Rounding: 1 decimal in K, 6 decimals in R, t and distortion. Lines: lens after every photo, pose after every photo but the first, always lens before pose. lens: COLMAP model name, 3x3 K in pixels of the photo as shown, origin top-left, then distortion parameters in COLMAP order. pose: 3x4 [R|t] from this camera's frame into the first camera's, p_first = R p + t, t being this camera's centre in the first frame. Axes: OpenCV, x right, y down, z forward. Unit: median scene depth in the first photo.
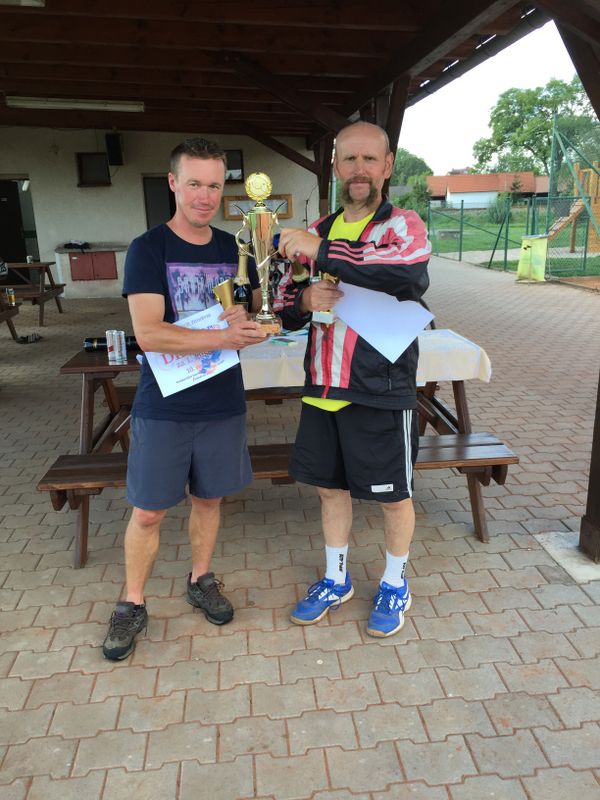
lens RADIAL K [[679.4, 0, 300.0], [0, 679.4, 400.0], [0, 0, 1]] dist [0.087838, -0.116478]
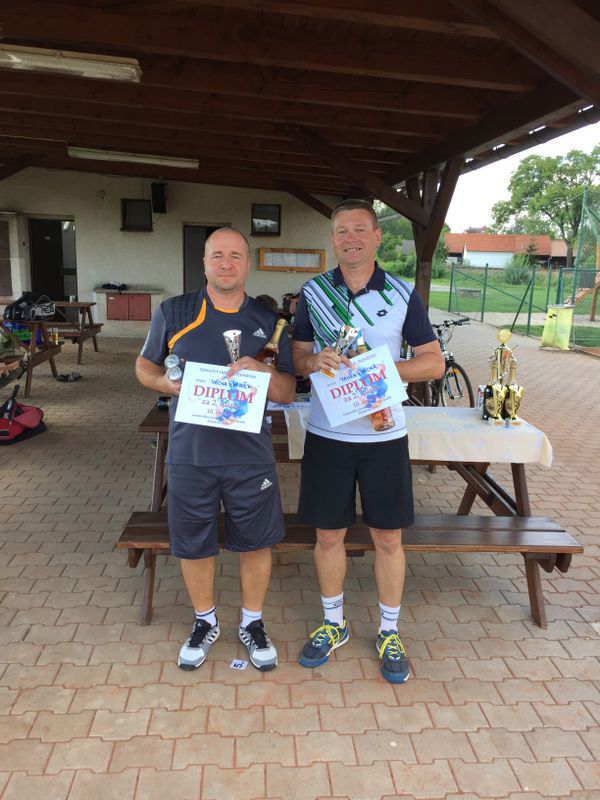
lens RADIAL K [[675.7, 0, 299.0], [0, 675.7, 403.8], [0, 0, 1]] dist [0.079769, -0.101498]
pose [[0.997756, 0.065832, -0.012218, -0.099959], [-0.066416, 0.996223, -0.055930, -0.041877], [0.008490, 0.056616, 0.998360, -0.033973]]
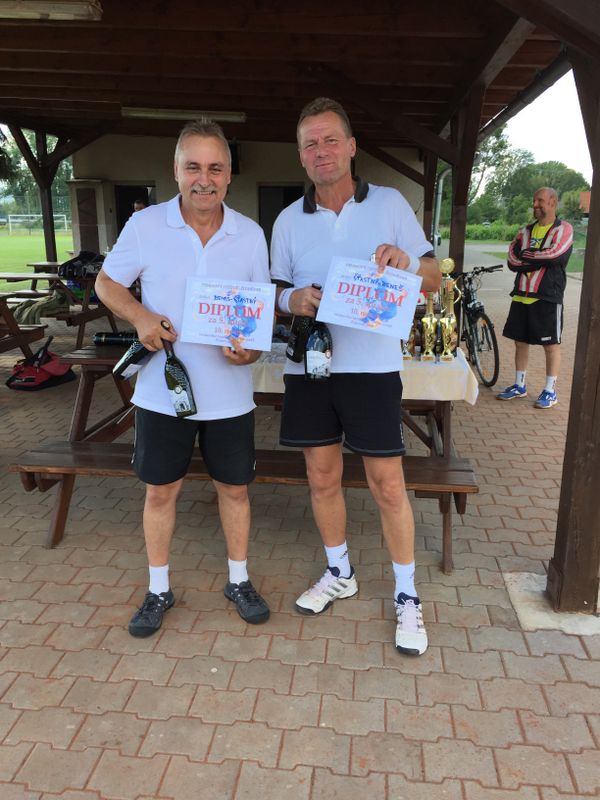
lens RADIAL K [[673.0, 0, 302.1], [0, 673.0, 407.2], [0, 0, 1]] dist [0.078820, -0.108951]
pose [[0.978639, 0.083938, -0.187671, 0.231732], [-0.084585, 0.996406, 0.004571, -0.008543], [0.187380, 0.011400, 0.982221, 0.043222]]
